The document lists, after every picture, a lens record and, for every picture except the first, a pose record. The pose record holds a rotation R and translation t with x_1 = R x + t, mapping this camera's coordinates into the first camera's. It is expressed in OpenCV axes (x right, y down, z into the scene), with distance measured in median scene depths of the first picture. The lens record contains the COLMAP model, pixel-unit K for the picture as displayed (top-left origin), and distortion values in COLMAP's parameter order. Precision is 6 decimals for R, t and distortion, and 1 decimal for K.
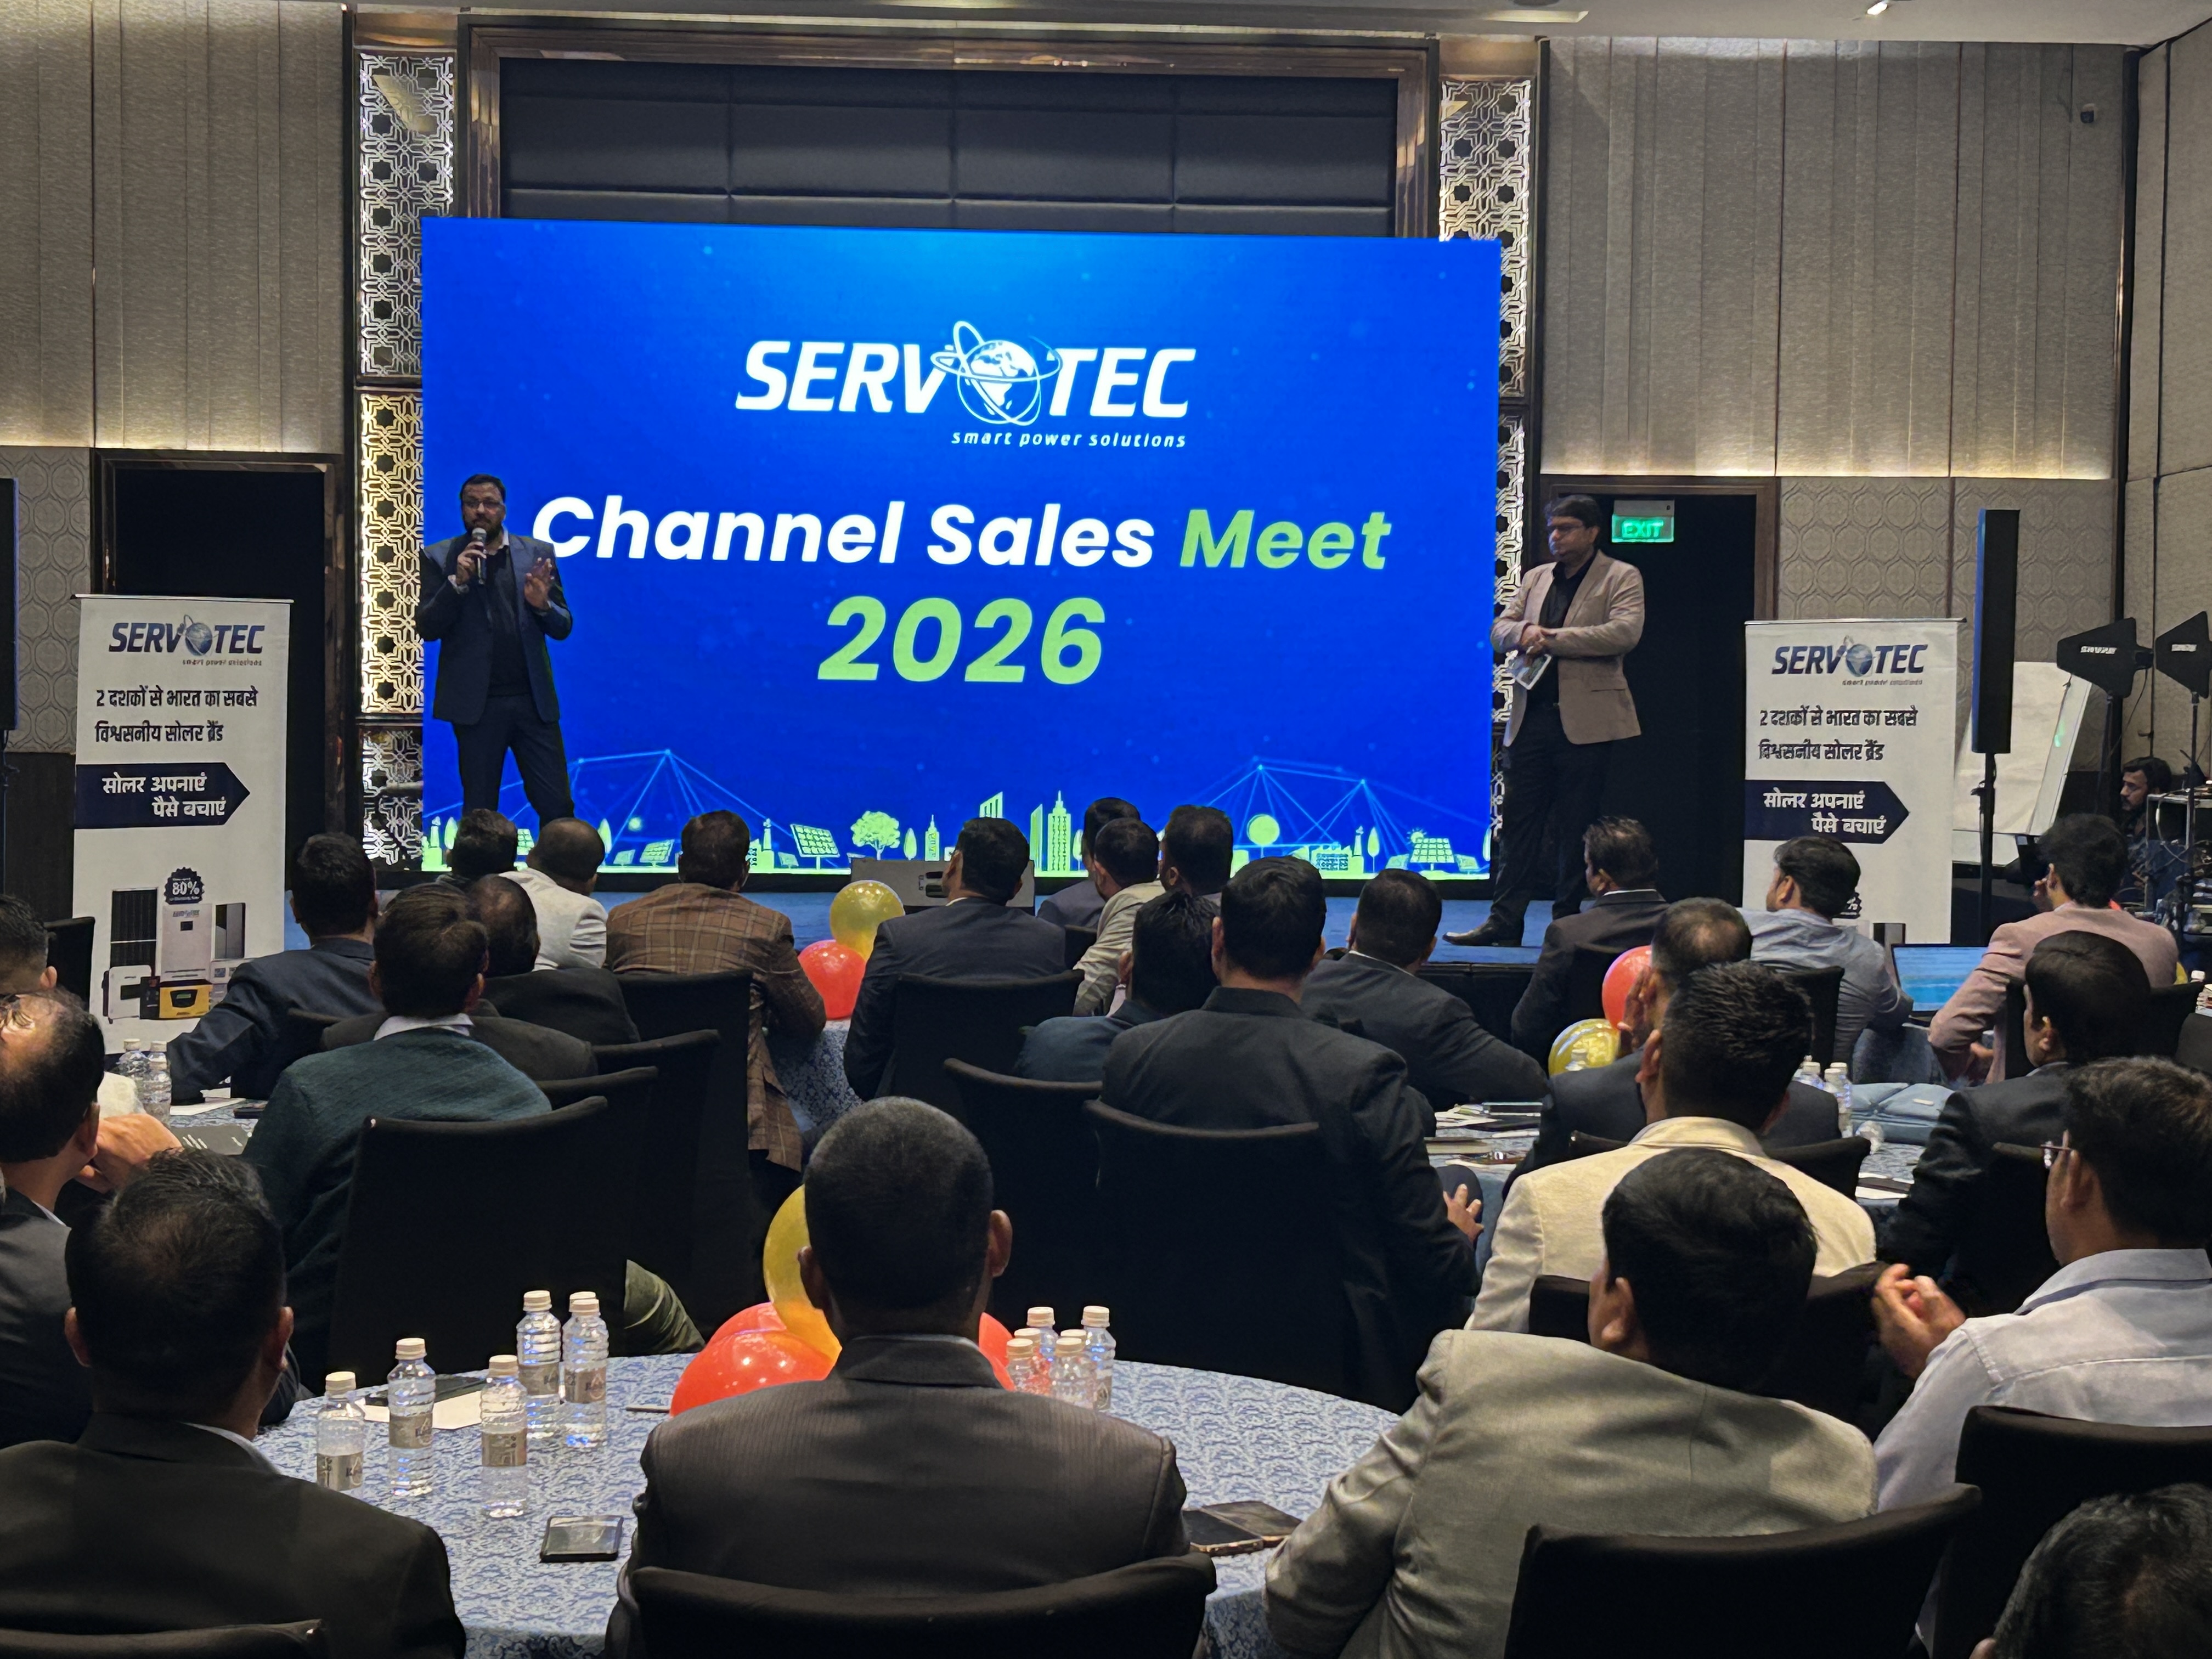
lens RADIAL K [[3951.9, 0, 1145.6], [0, 3951.9, 873.9], [0, 0, 1]] dist [0.194711, -0.405923]
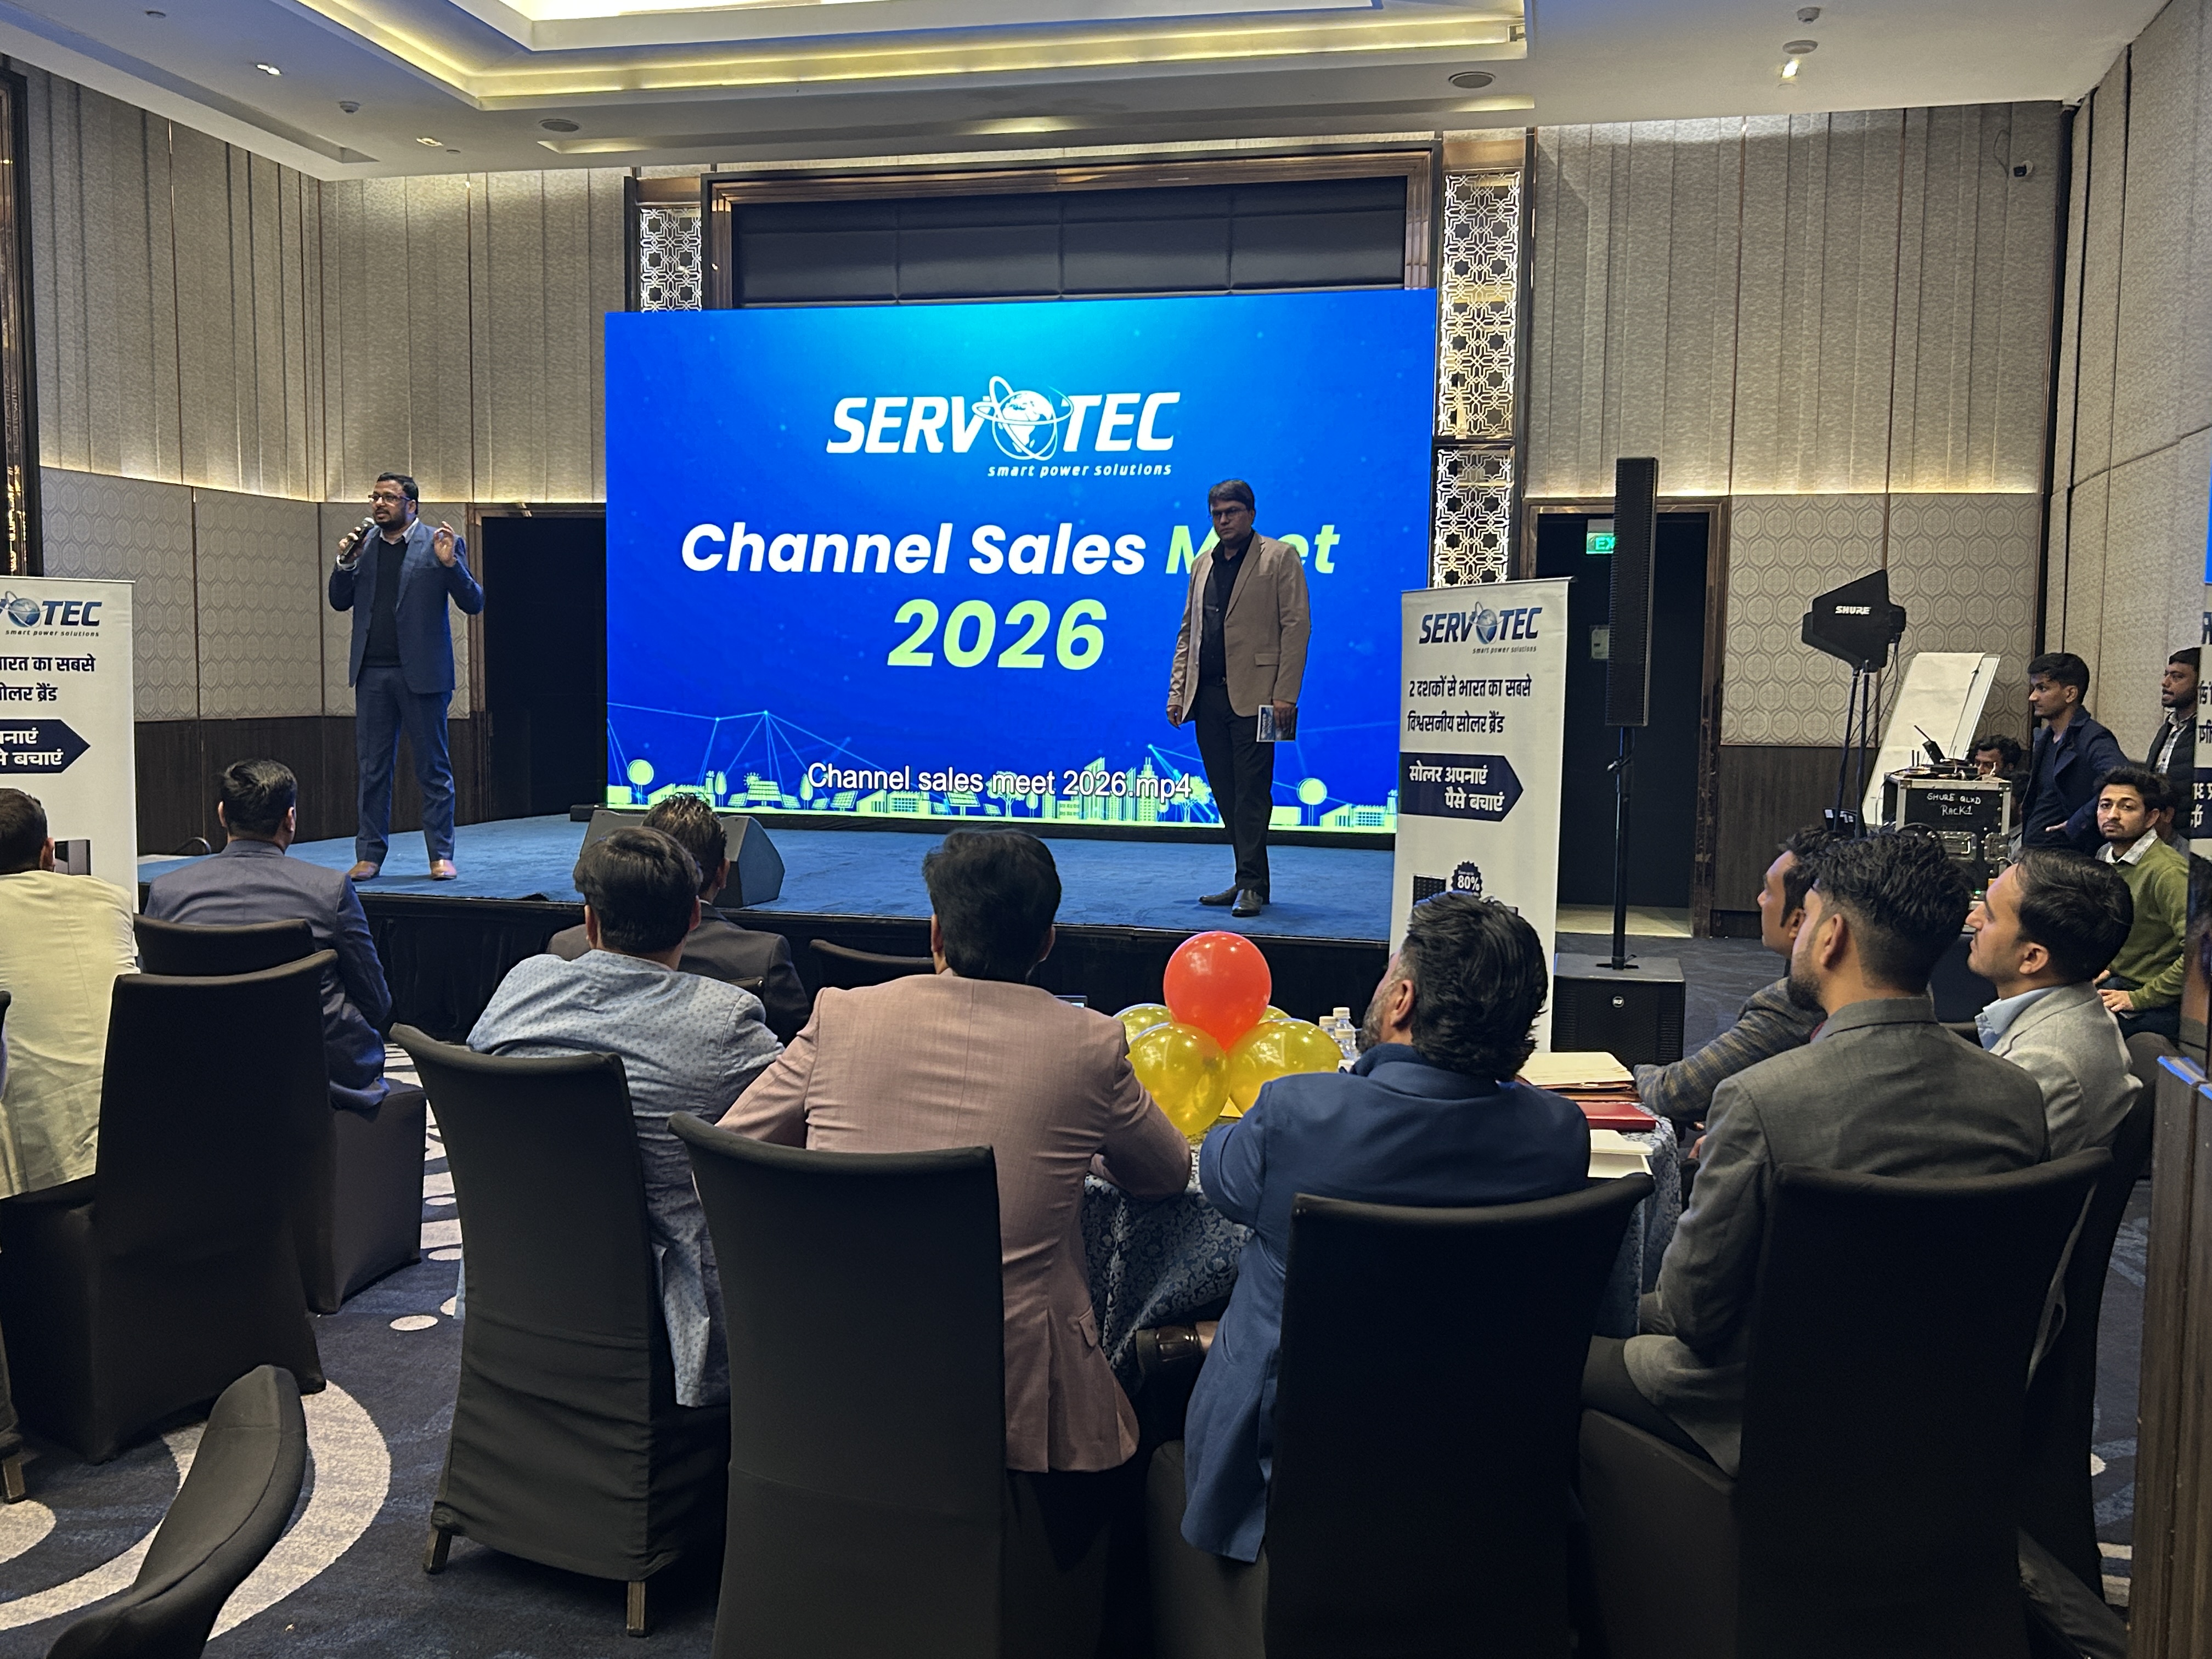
lens RADIAL K [[2054.3, 0, 1108.8], [0, 2054.3, 874.4], [0, 0, 1]] dist [0.105749, -0.196199]
pose [[0.955194, 0.030096, -0.294447, 0.183558], [-0.018939, 0.998993, 0.040669, -0.010112], [0.295375, -0.033271, 0.954802, 0.385279]]
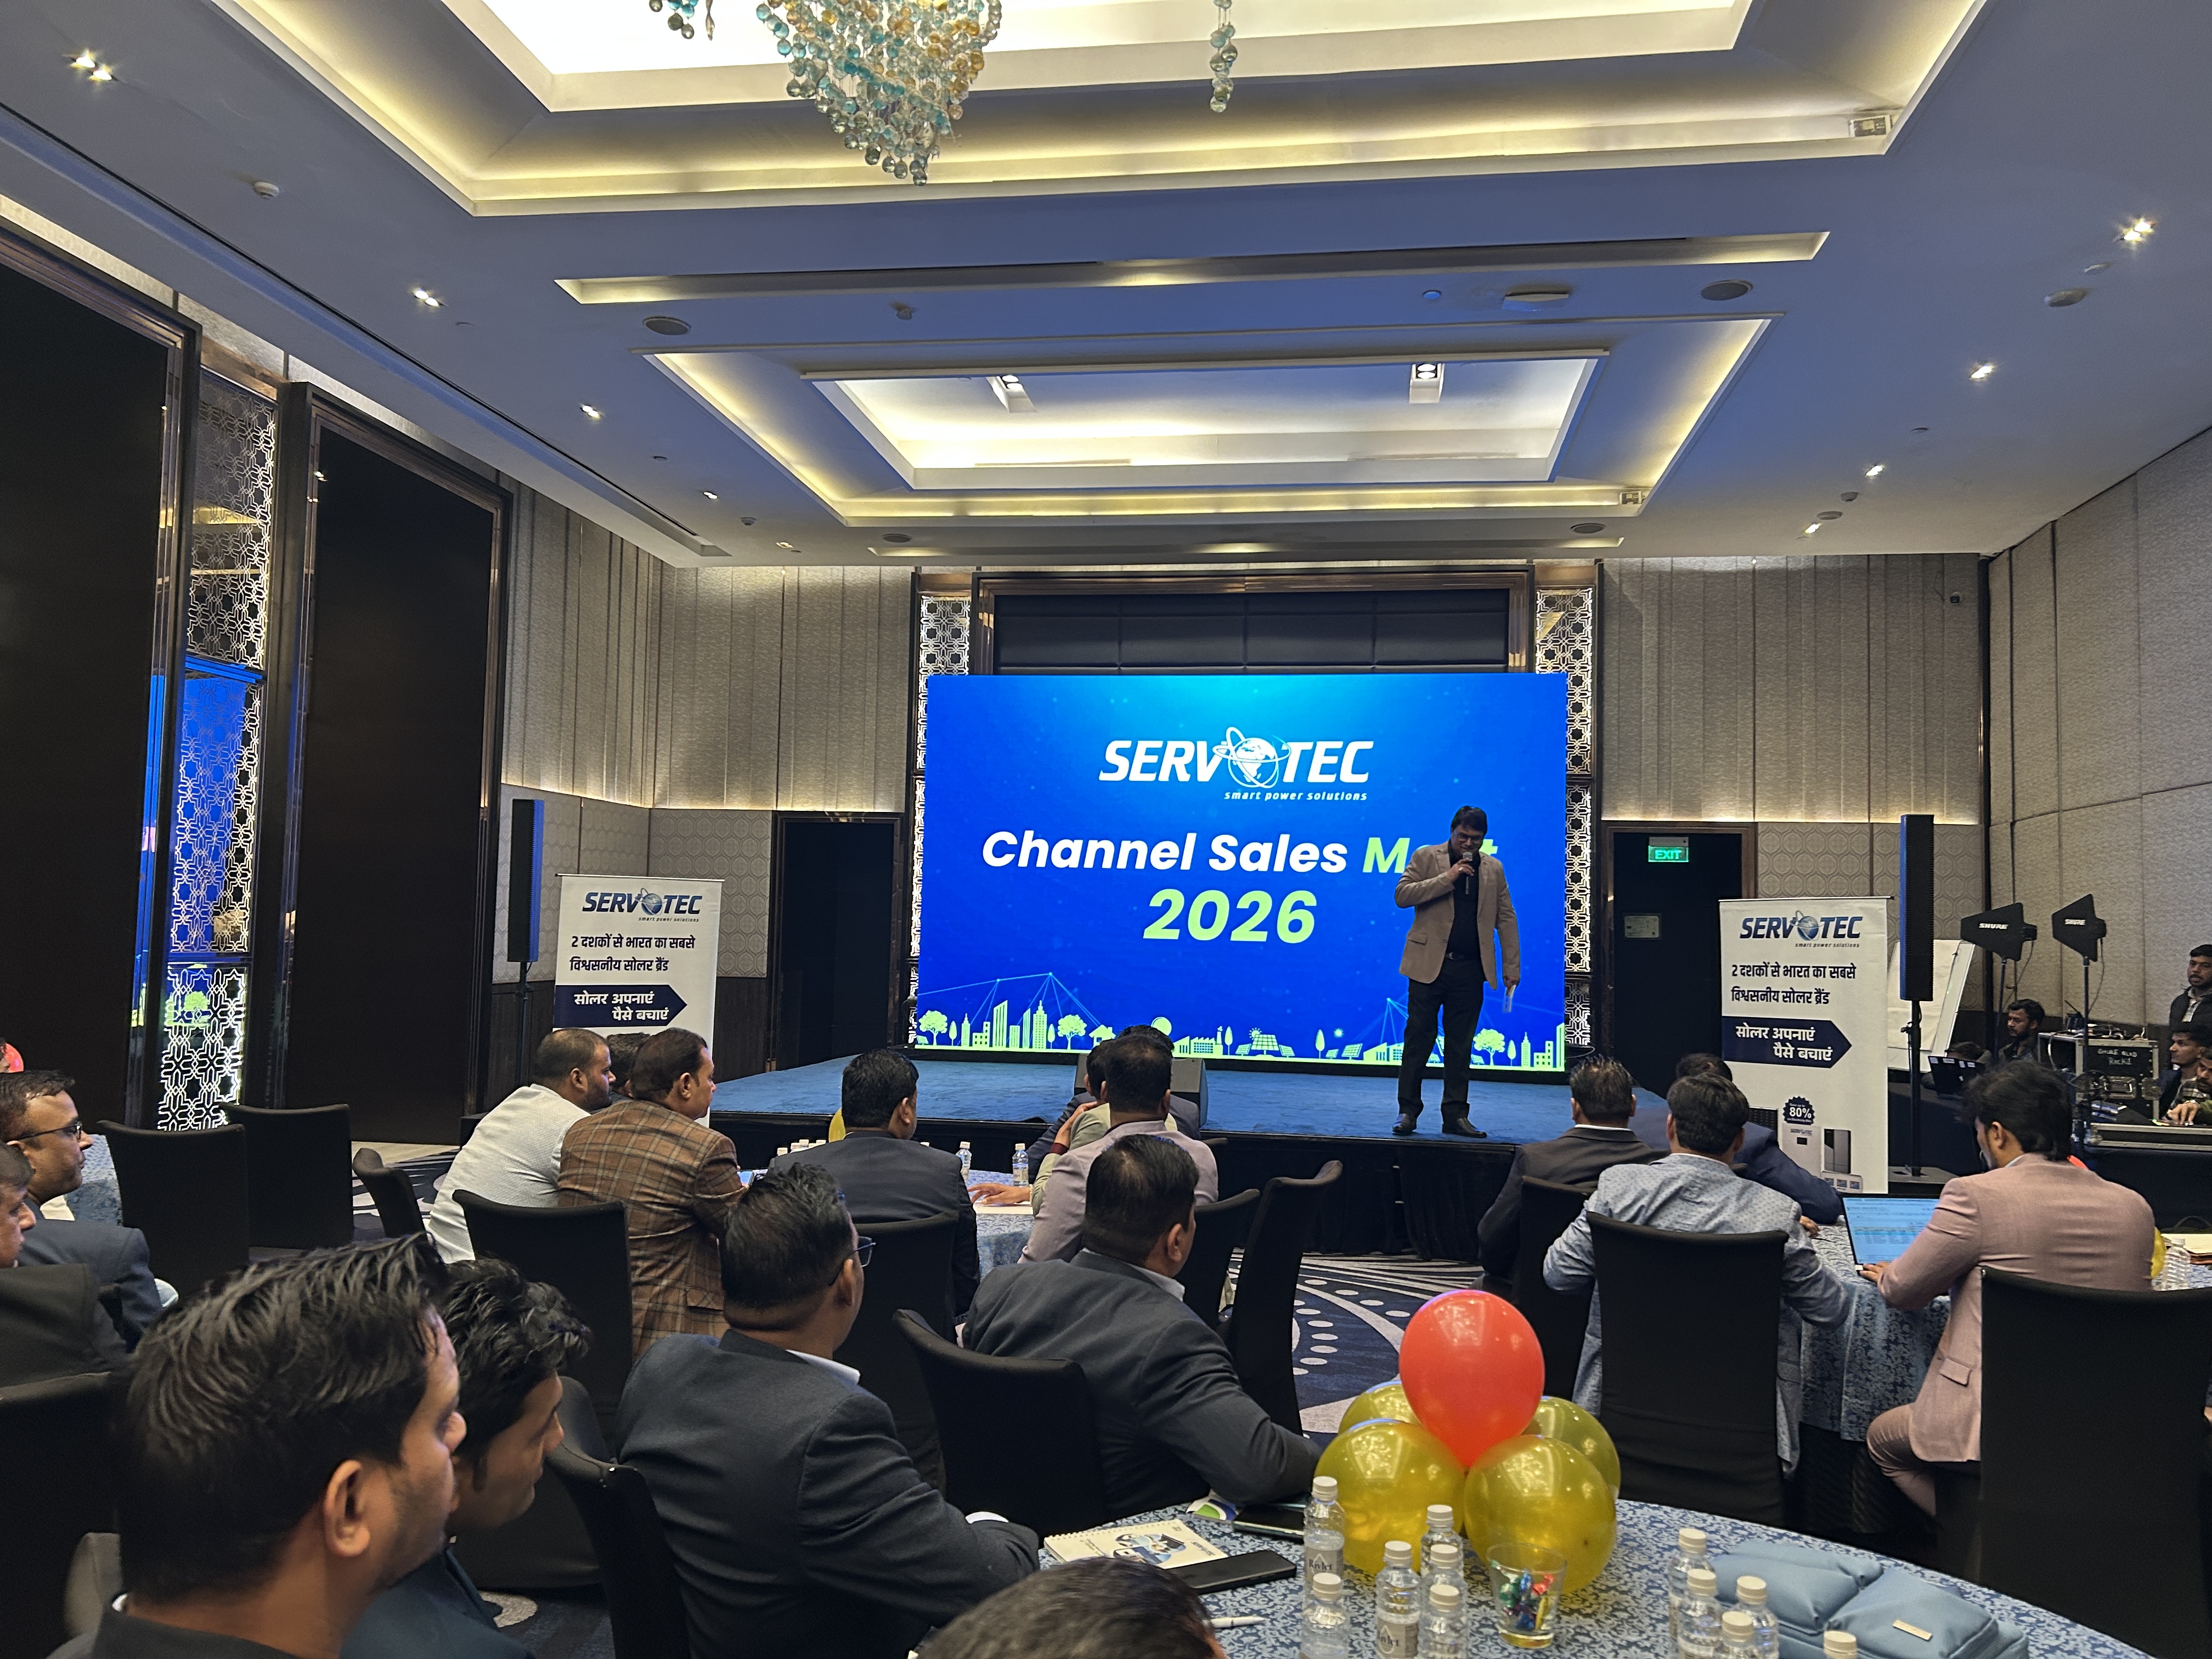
lens RADIAL K [[1679.5, 0, 1115.7], [0, 1679.5, 847.6], [0, 0, 1]] dist [0.182454, -0.430119]
pose [[0.977307, -0.000769, -0.211825, 0.056957], [-0.022397, 0.994013, -0.106941, -0.010889], [0.210639, 0.109258, 0.971439, 0.300705]]
